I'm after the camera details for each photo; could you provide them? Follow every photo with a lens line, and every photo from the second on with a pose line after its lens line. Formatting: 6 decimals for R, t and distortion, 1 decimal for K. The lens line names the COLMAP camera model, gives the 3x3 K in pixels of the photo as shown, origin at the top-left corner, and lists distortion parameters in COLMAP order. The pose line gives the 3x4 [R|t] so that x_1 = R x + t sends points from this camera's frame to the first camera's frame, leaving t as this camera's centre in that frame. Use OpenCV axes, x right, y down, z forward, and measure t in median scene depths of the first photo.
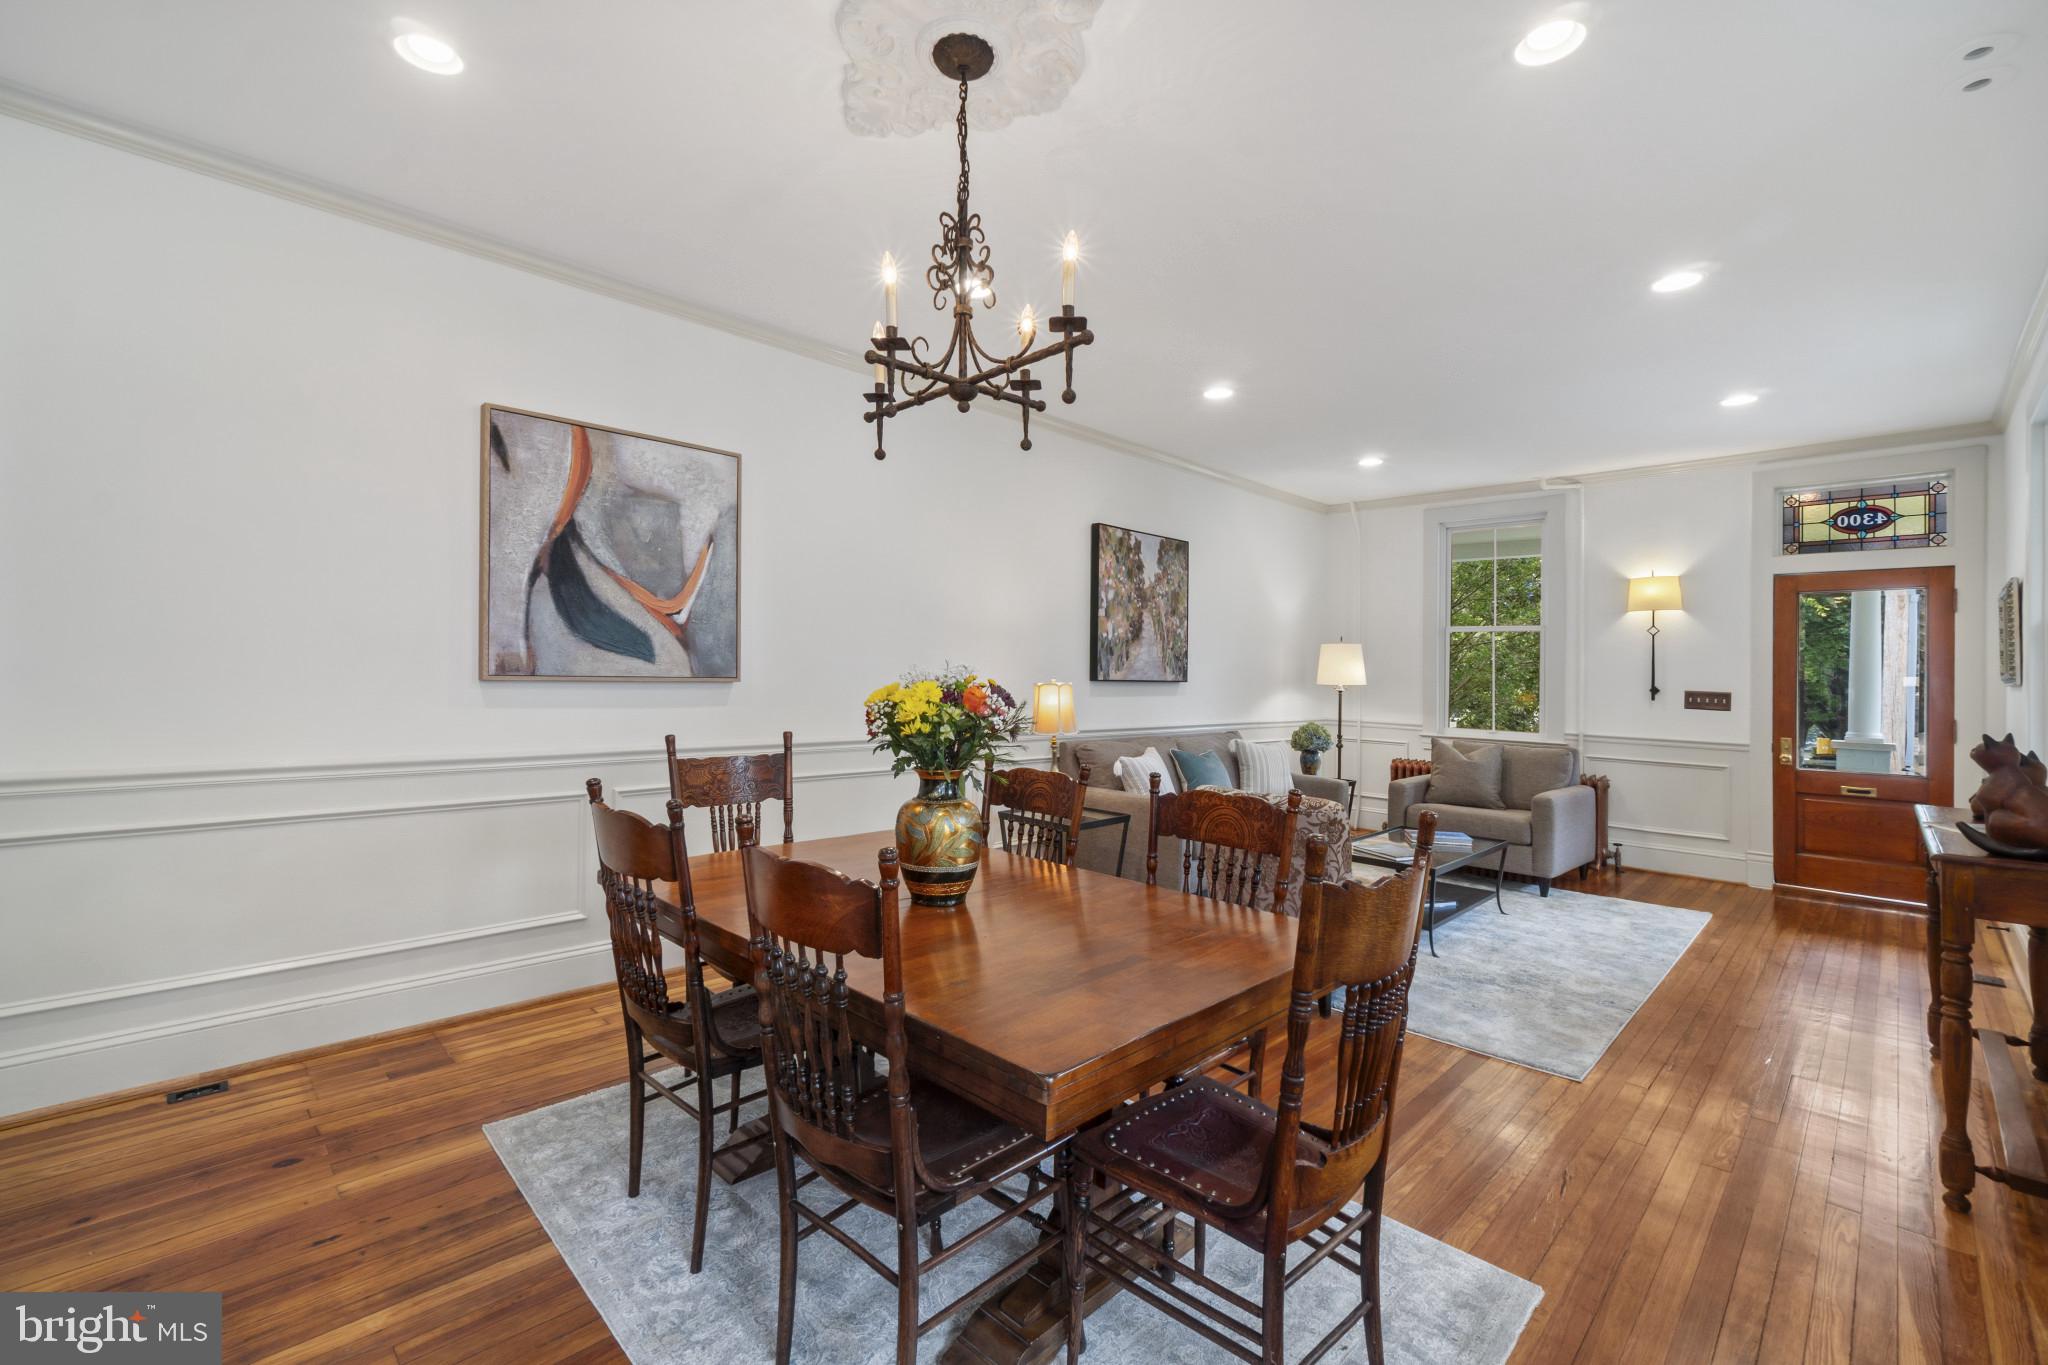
lens RADIAL K [[866.5, 0, 1028.0], [0, 866.5, 659.3], [0, 0, 1]] dist [0.001303, 0.000641]
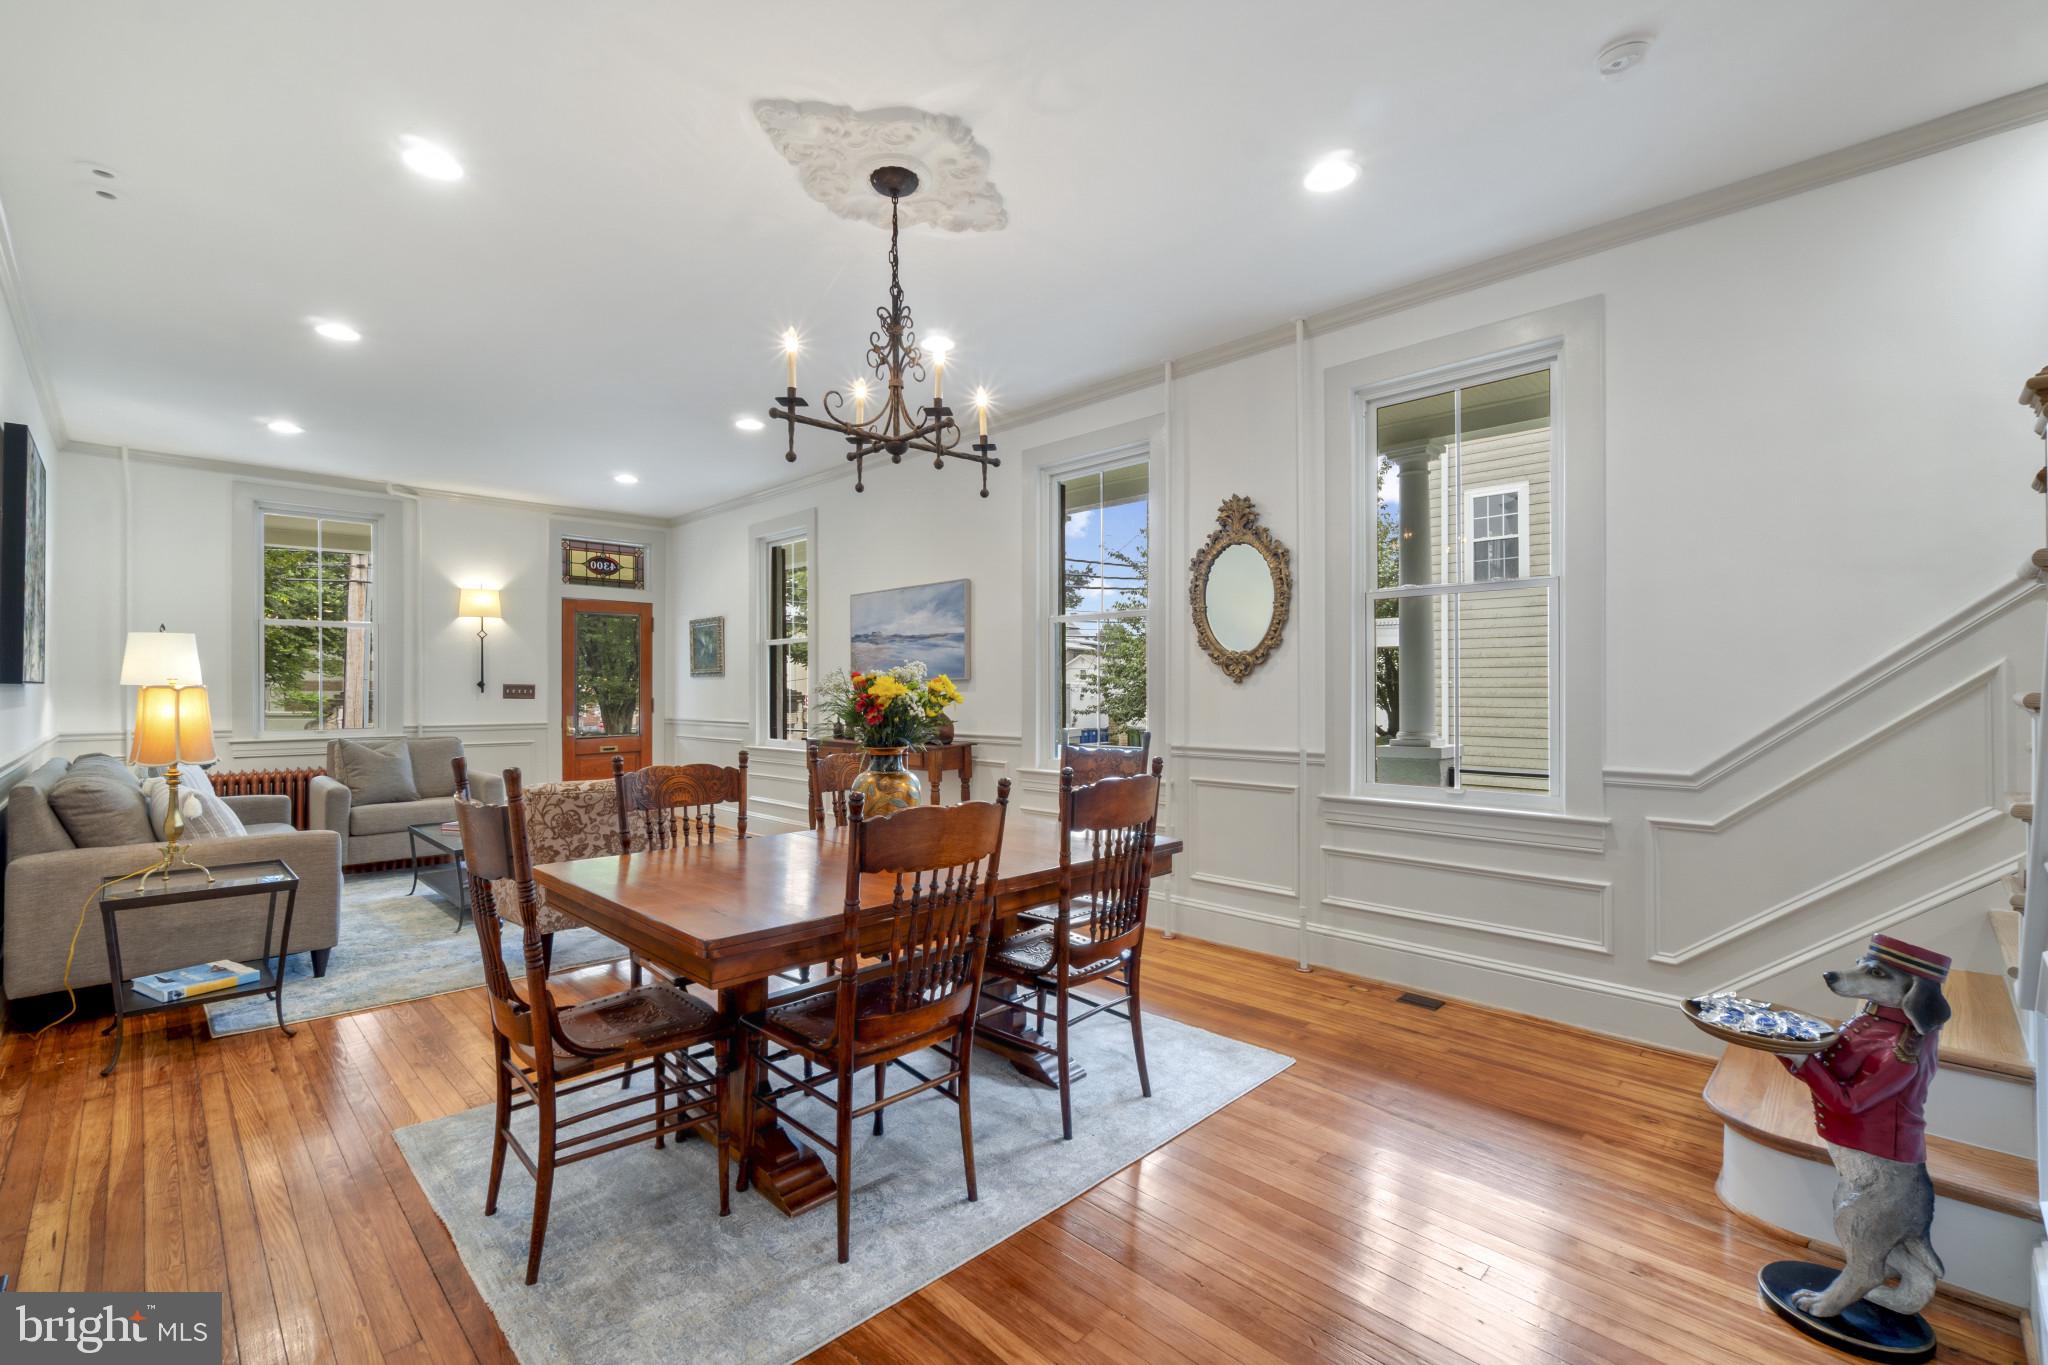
lens RADIAL K [[866.5, 0, 1007.3], [0, 866.5, 680.5], [0, 0, 1]] dist [0.001303, 0.000641]
pose [[0.027434, -0.011851, 0.999553, -0.491812], [-0.008689, 0.999889, 0.012093, 0.010834], [-0.999586, -0.009017, 0.027328, 0.263796]]
